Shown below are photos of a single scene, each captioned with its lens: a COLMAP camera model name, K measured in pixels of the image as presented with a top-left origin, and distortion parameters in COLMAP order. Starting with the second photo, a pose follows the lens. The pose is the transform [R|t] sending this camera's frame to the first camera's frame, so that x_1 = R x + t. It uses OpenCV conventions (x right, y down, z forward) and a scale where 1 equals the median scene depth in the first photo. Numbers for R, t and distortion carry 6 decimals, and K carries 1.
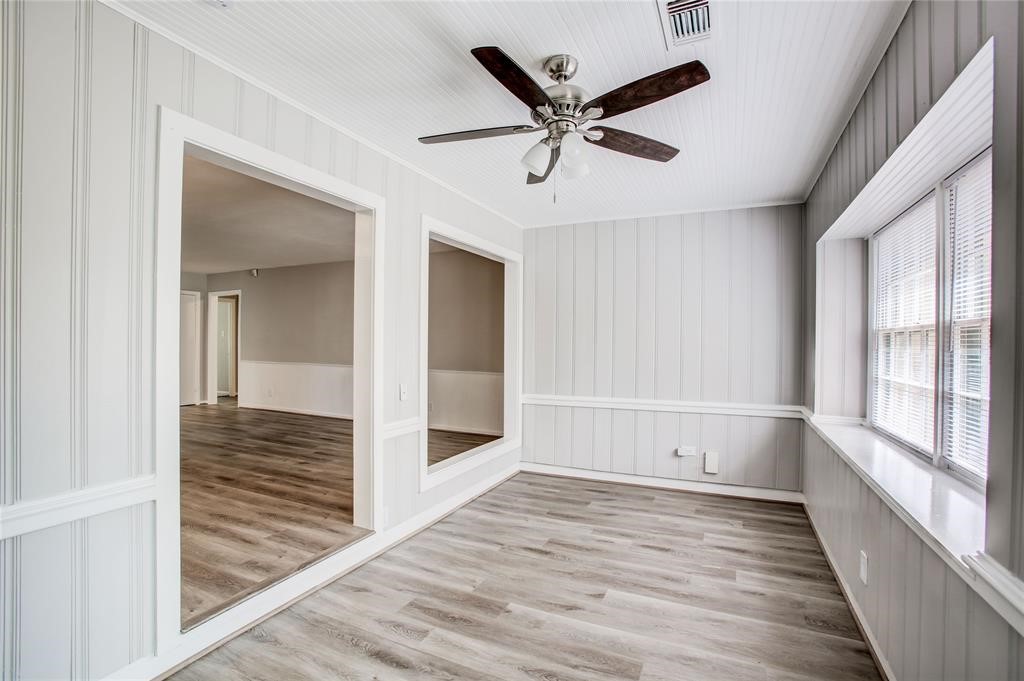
lens RADIAL K [[453.1, 0, 515.9], [0, 453.1, 346.4], [0, 0, 1]] dist [-0.019978, 0.000045]
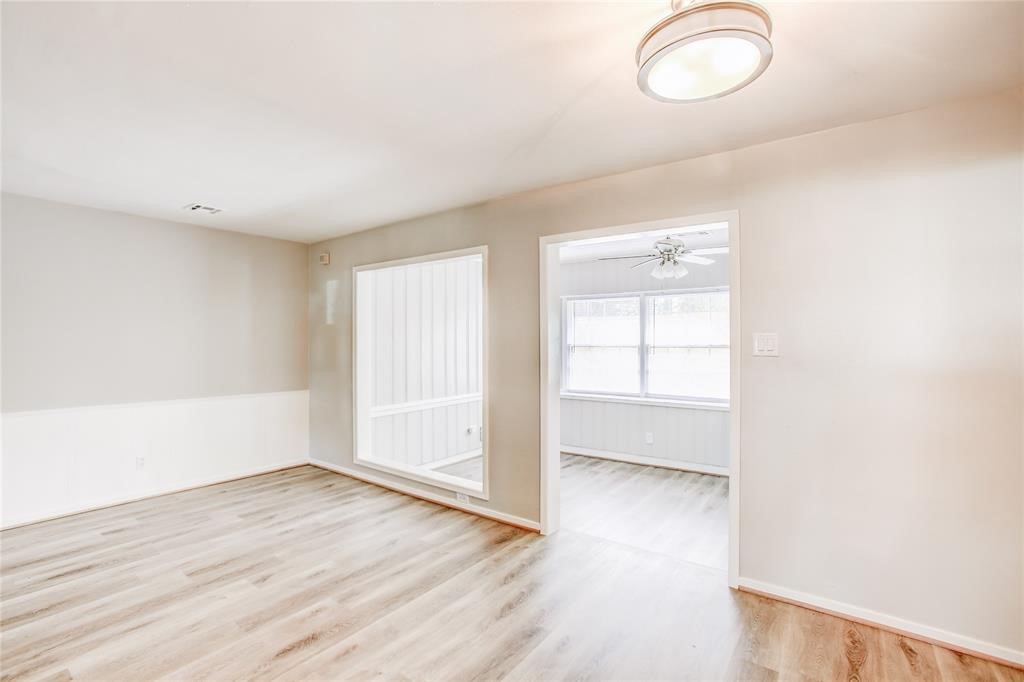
lens RADIAL K [[453.1, 0, 515.9], [0, 453.1, 346.9], [0, 0, 1]] dist [-0.019978, 0.000045]
pose [[0.196933, -0.004454, 0.980407, -1.554917], [-0.000092, 0.999990, 0.004562, -0.042553], [-0.980417, -0.000989, 0.196930, 0.976734]]
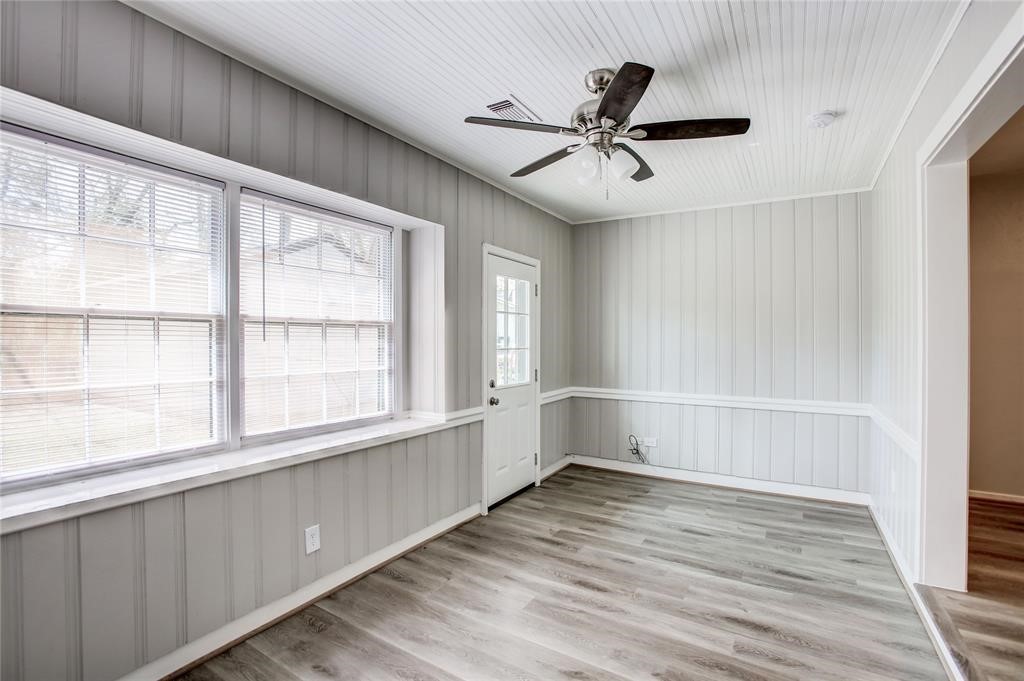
lens RADIAL K [[467.5, 0, 512.0], [0, 467.5, 340.5], [0, 0, 1]] dist [-0.057810, 0.000024]
pose [[-0.994229, -0.007253, 0.107033, 0.138149], [-0.007216, 0.999974, 0.000732, 0.002095], [-0.107036, -0.000045, -0.994255, 1.616992]]
